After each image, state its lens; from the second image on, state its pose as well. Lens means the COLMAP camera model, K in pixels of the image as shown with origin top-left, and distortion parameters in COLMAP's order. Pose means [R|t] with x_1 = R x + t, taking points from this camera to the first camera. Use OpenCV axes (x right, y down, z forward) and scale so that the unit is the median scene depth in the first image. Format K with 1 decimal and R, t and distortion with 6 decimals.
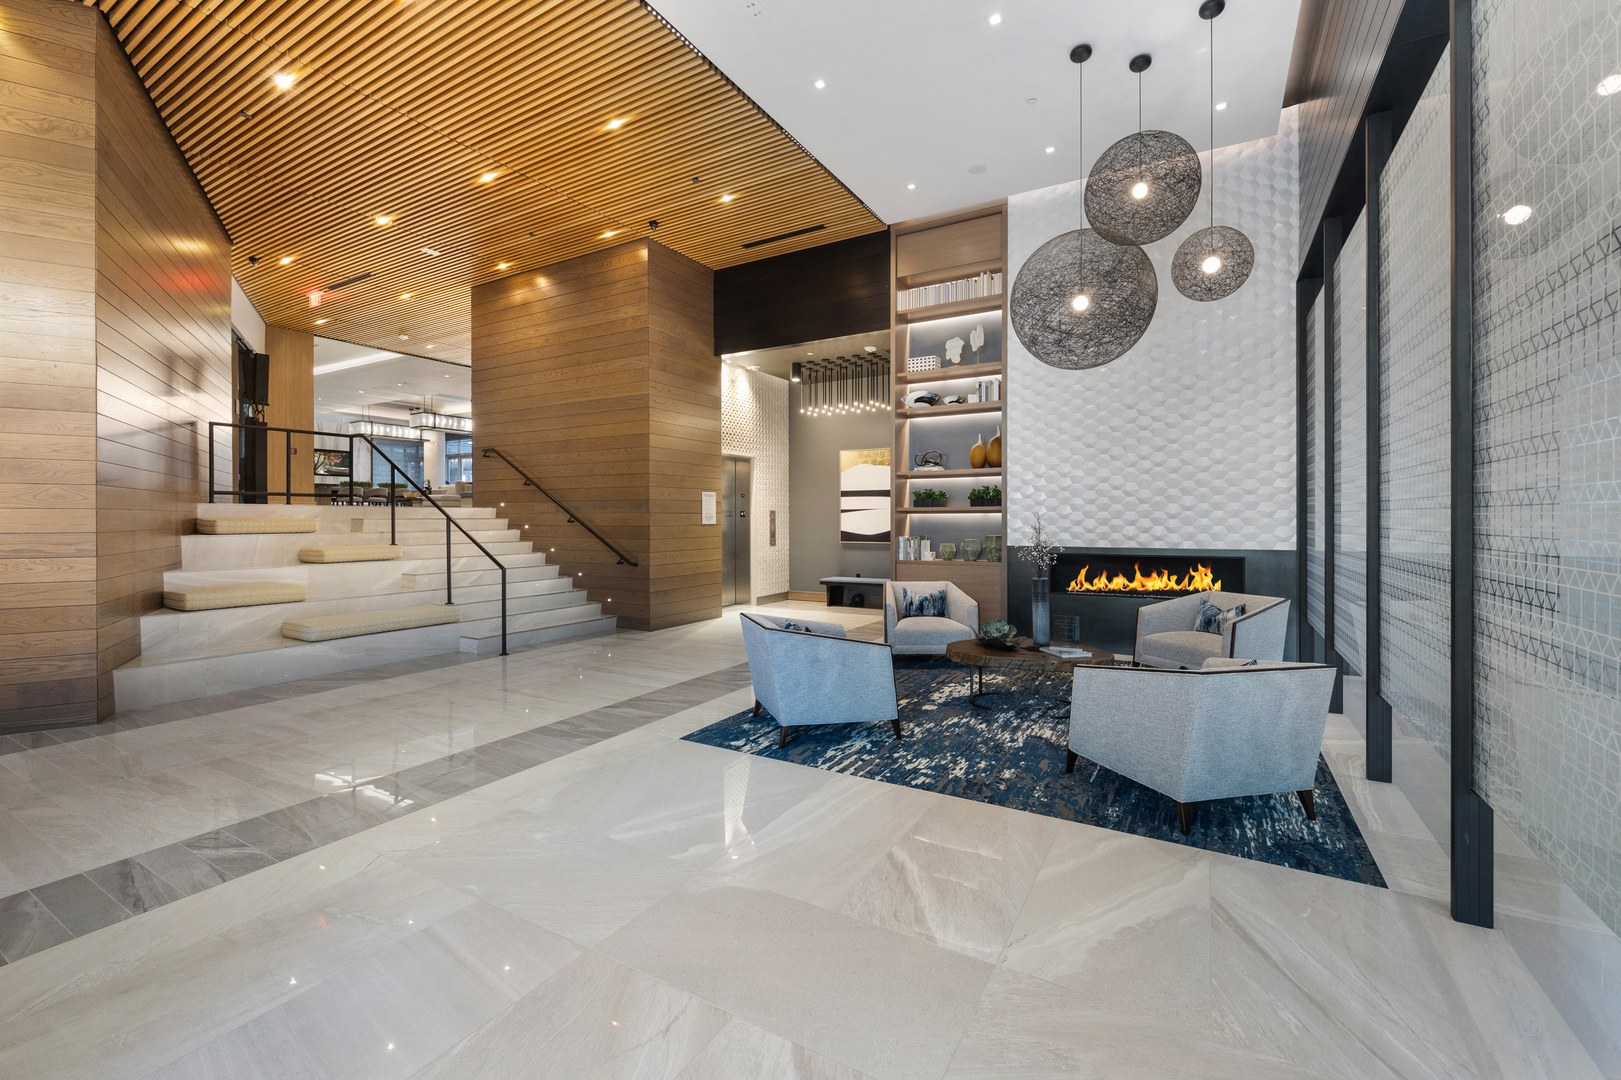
lens RADIAL K [[664.5, 0, 808.9], [0, 664.5, 513.5], [0, 0, 1]] dist [-0.003204, -0.000128]
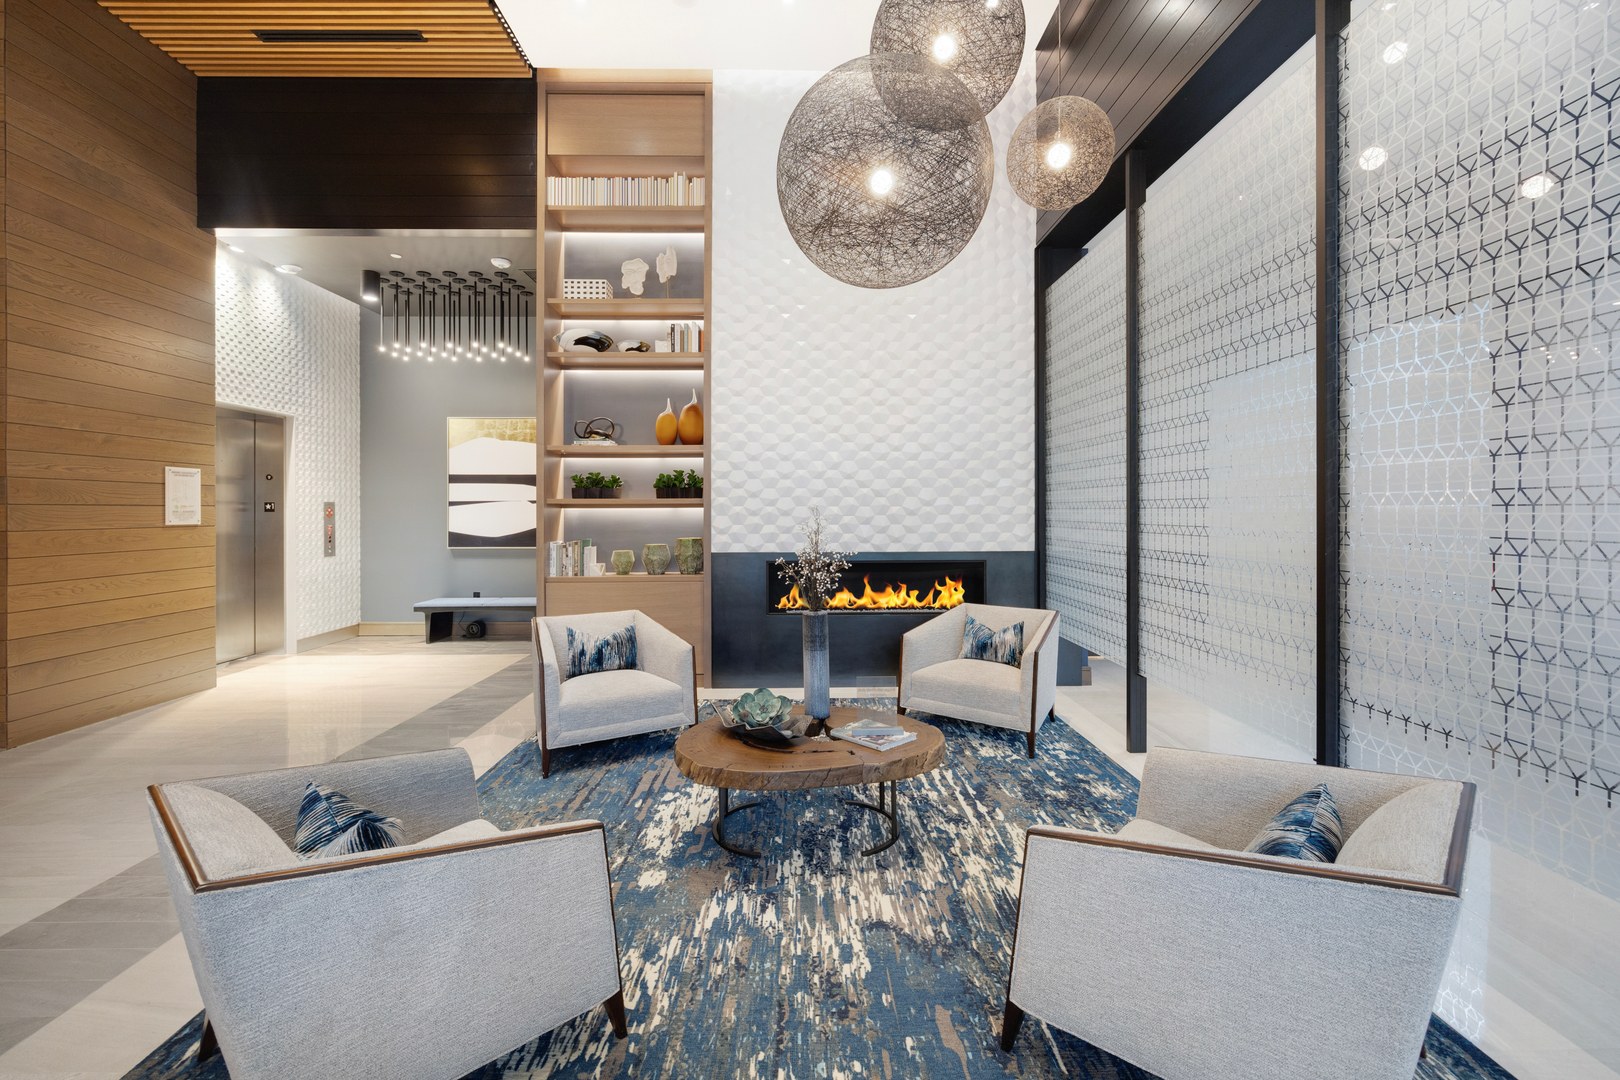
lens RADIAL K [[664.1, 0, 808.4], [0, 664.1, 513.5], [0, 0, 1]] dist [-0.003204, -0.000128]
pose [[0.852379, -0.000274, 0.522925, 0.008033], [-0.004443, 0.999960, 0.007765, -0.000438], [-0.522906, -0.008942, 0.852343, 0.304955]]
